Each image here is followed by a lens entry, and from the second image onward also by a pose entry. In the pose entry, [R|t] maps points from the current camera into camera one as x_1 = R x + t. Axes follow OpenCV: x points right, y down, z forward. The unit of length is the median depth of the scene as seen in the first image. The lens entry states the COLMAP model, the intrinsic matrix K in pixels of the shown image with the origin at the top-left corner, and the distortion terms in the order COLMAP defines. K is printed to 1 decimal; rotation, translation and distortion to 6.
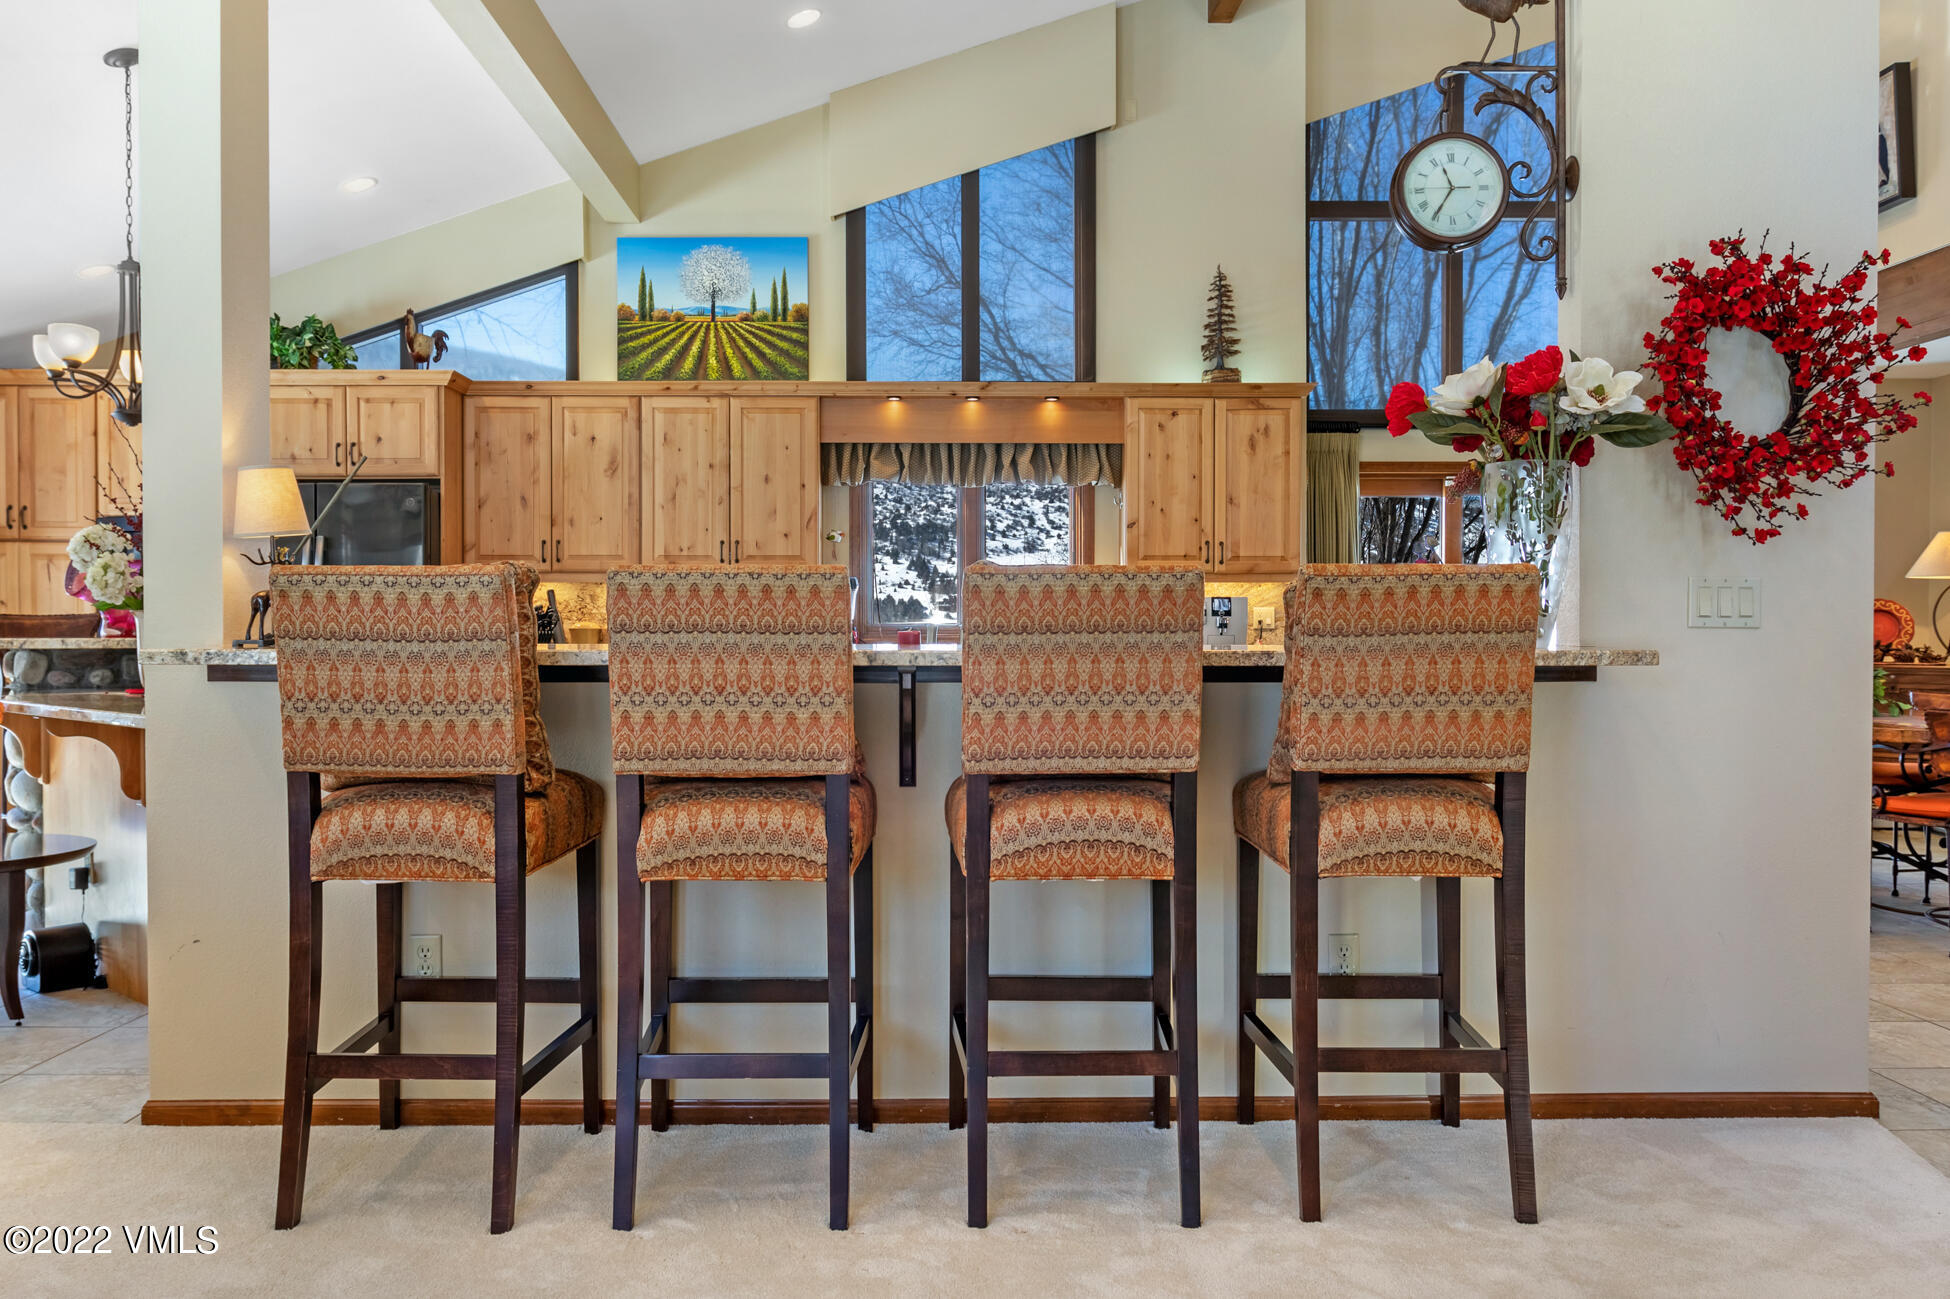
lens RADIAL K [[1547.2, 0, 969.0], [0, 1547.2, 648.5], [0, 0, 1]] dist [0.006160, 0.002802]
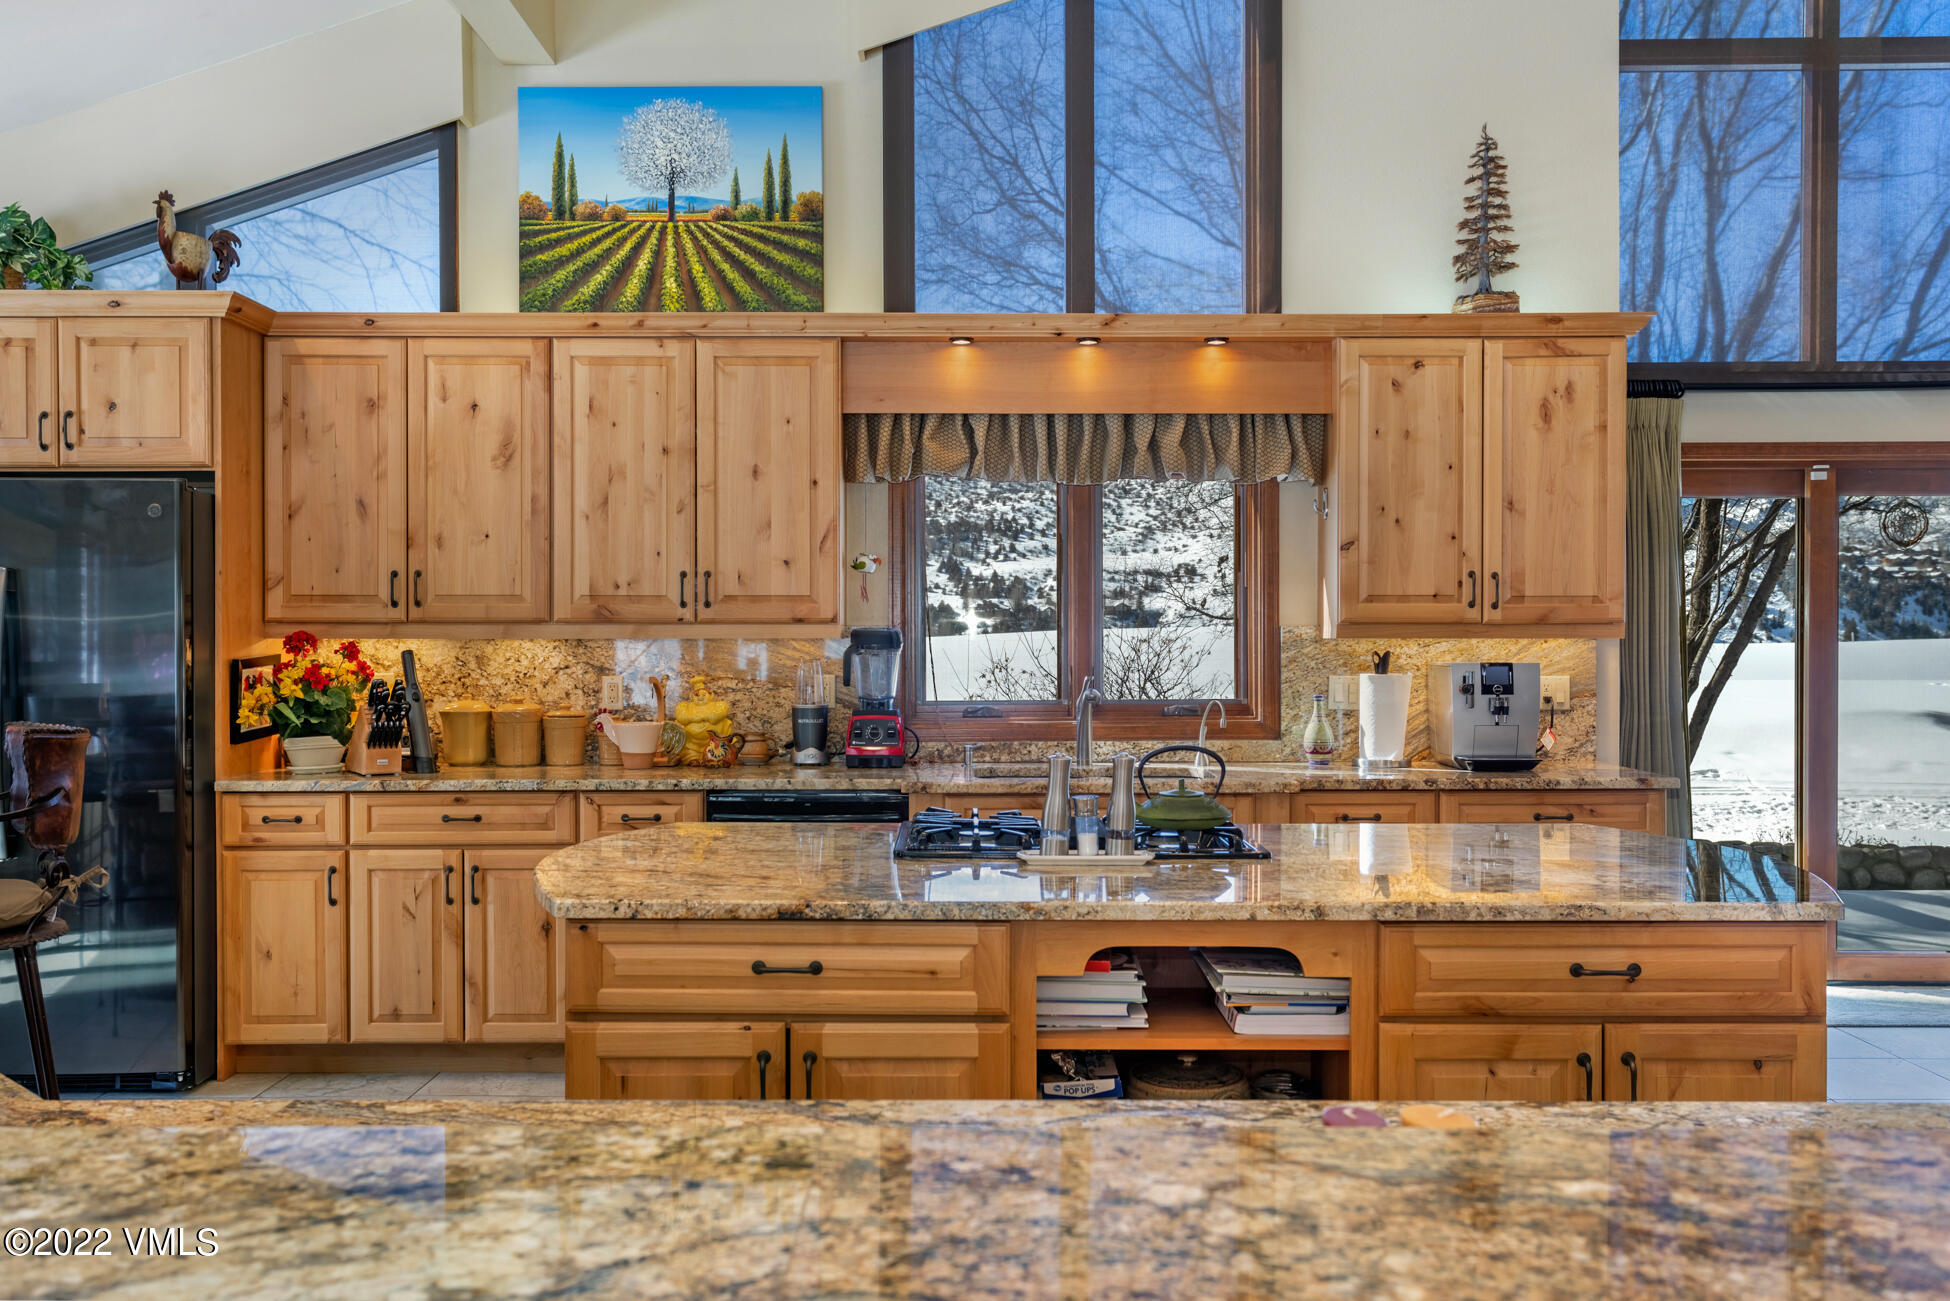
lens RADIAL K [[1689.8, 0, 979.2], [0, 1689.8, 645.5], [0, 0, 1]] dist [0.032929, -0.003698]
pose [[0.999888, -0.000086, -0.014936, -0.030846], [-0.000022, 0.999974, -0.007202, -0.034745], [0.014936, 0.007201, 0.999863, 0.321624]]
